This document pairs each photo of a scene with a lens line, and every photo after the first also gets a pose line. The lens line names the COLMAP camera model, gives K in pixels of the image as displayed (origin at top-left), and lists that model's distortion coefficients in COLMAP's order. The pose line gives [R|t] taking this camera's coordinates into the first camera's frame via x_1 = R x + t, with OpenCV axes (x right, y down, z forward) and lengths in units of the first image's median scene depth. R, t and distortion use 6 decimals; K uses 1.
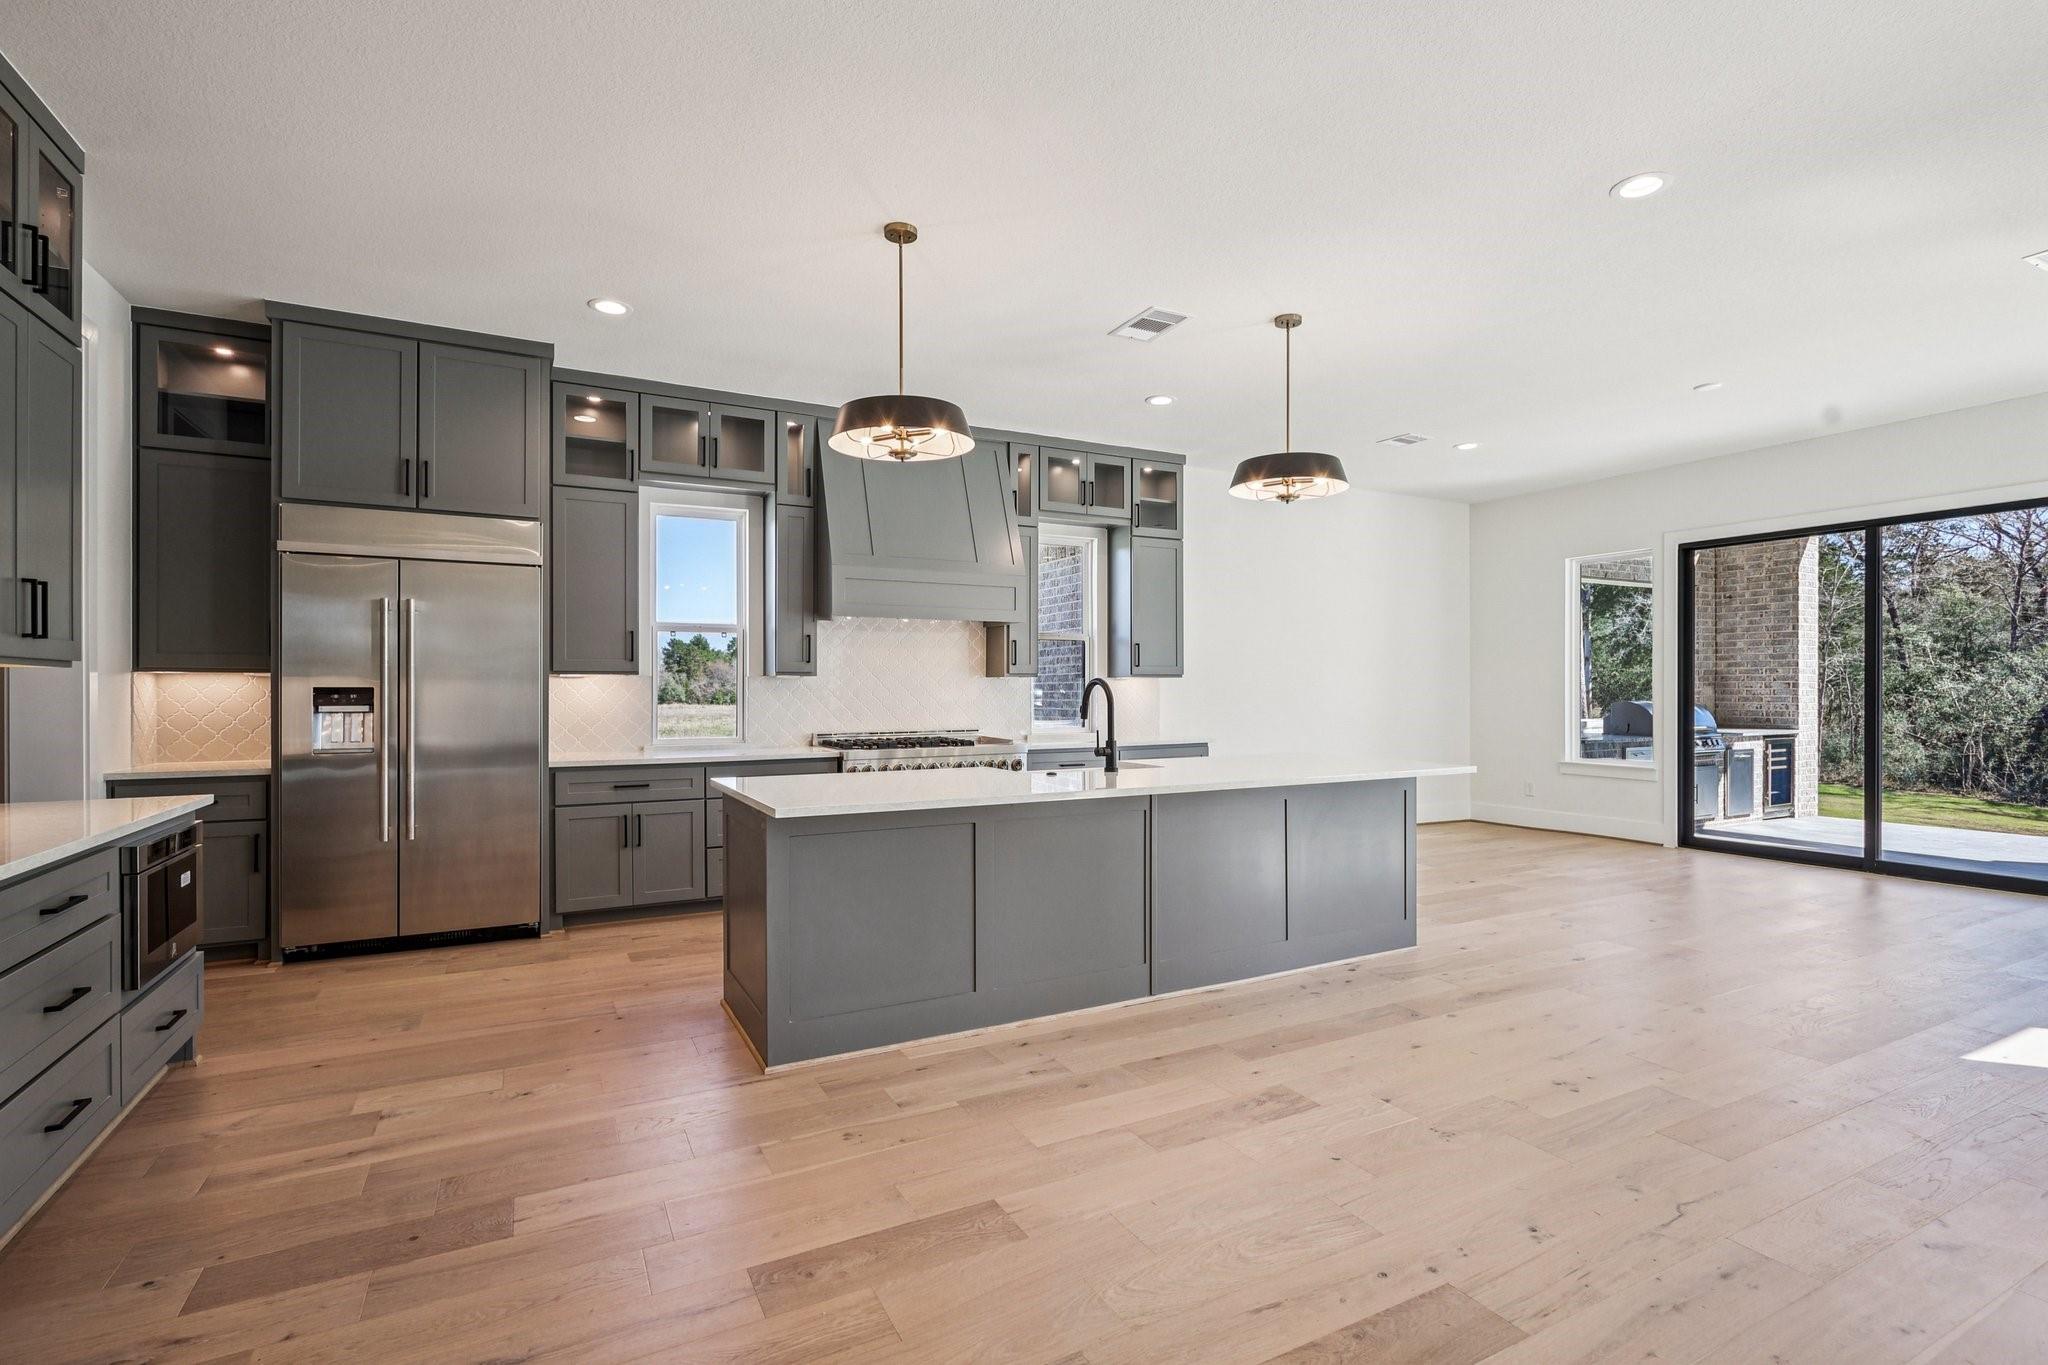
lens RADIAL K [[956.9, 0, 1025.5], [0, 956.9, 692.7], [0, 0, 1]] dist [-0.001335, 0.001798]
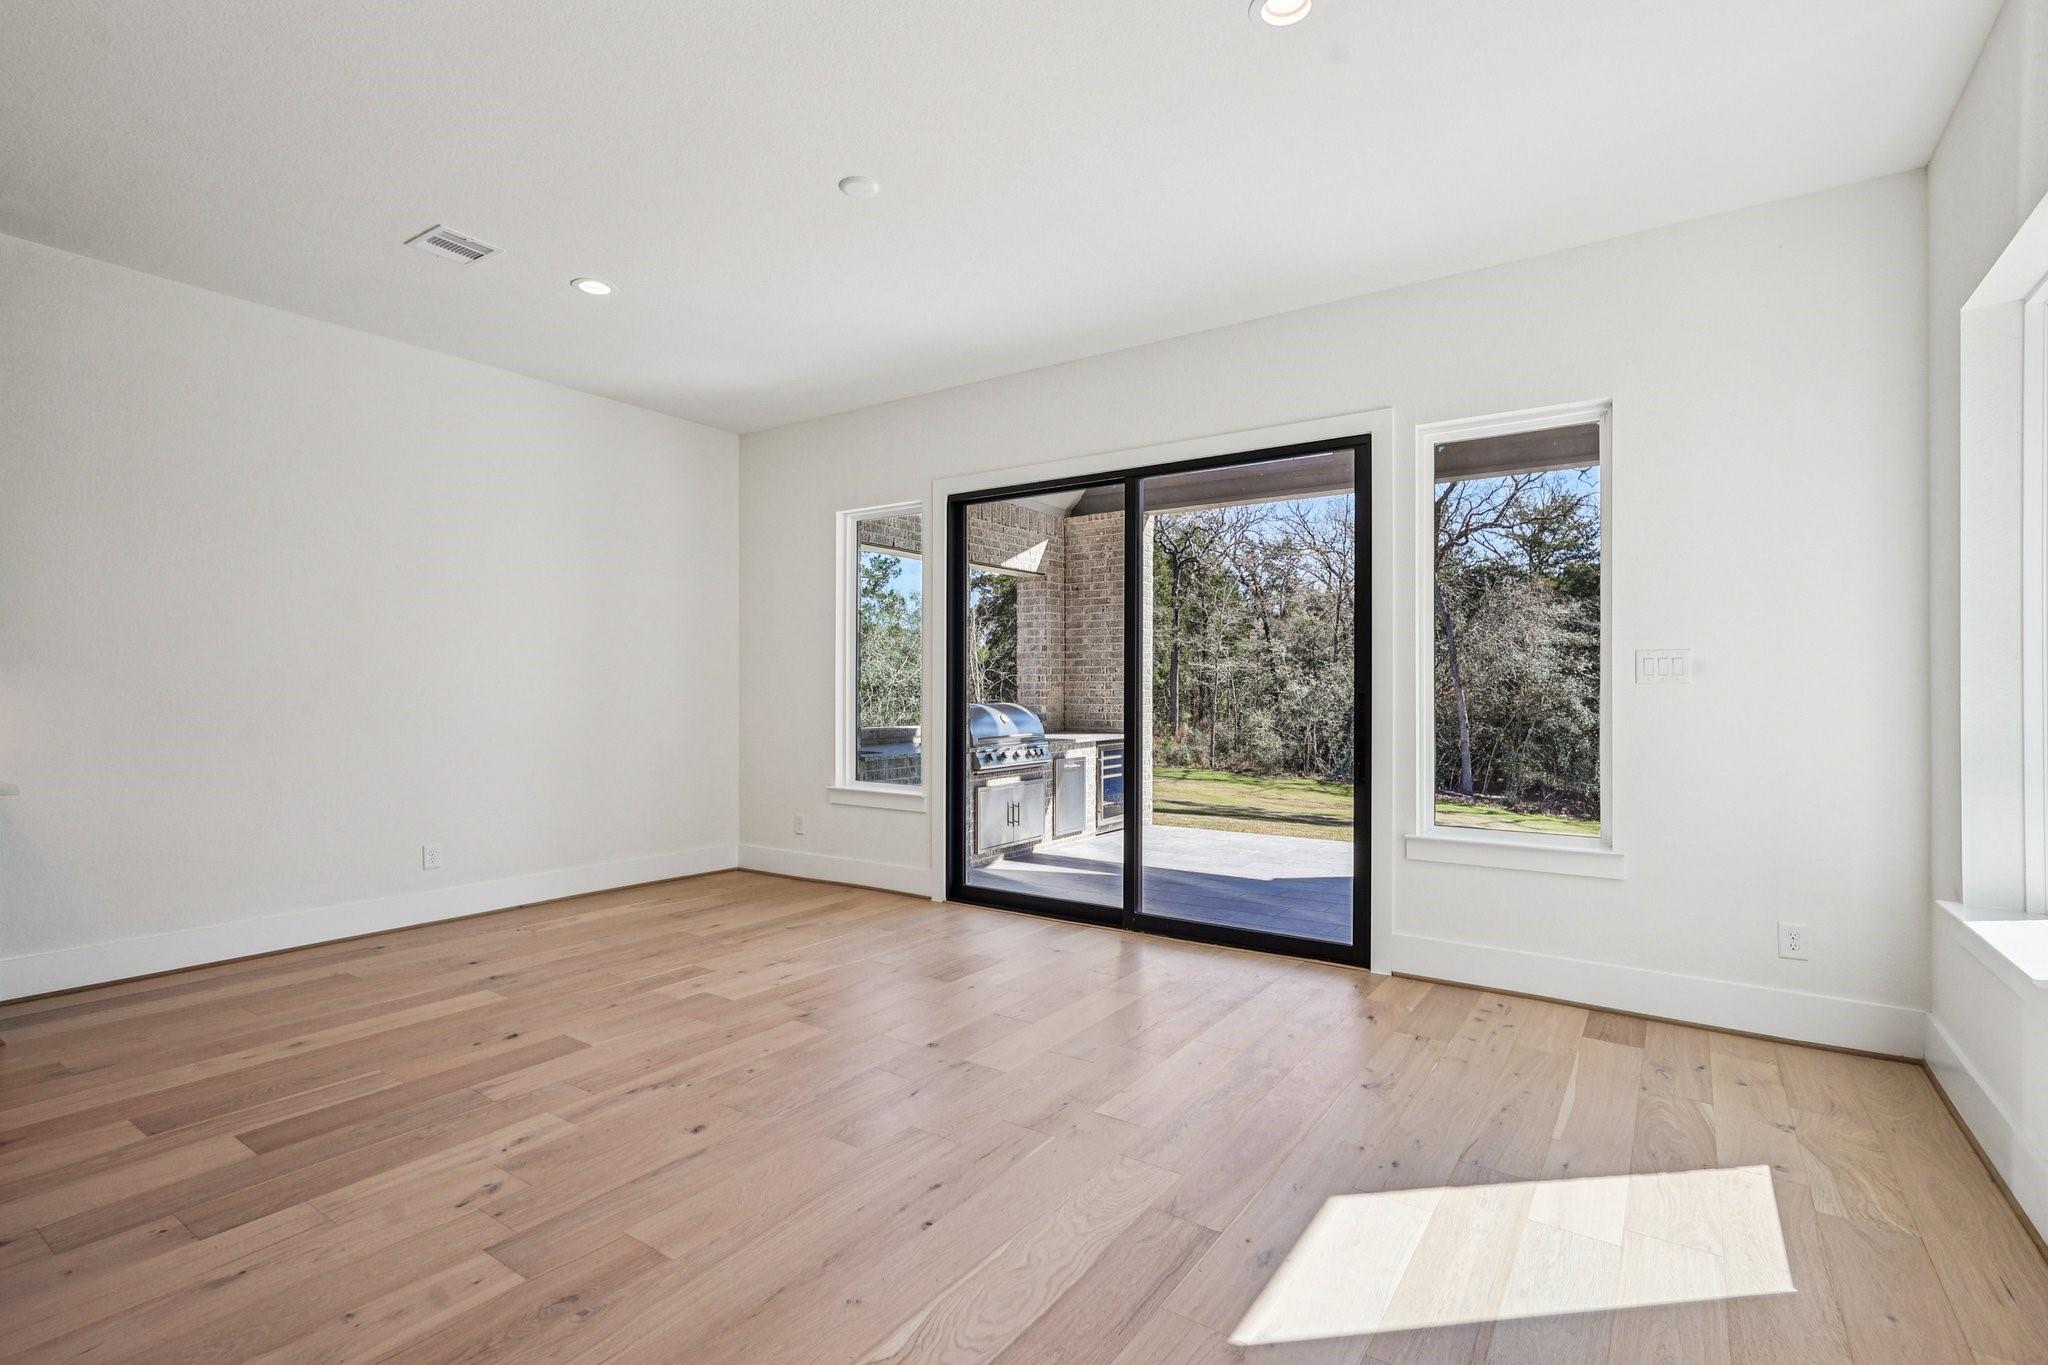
lens RADIAL K [[956.9, 0, 1021.8], [0, 956.9, 681.4], [0, 0, 1]] dist [-0.001335, 0.001798]
pose [[0.888315, 0.008716, 0.459152, 0.272356], [-0.003650, 0.999922, -0.011921, -0.000622], [-0.459220, 0.008913, 0.888278, 0.214776]]
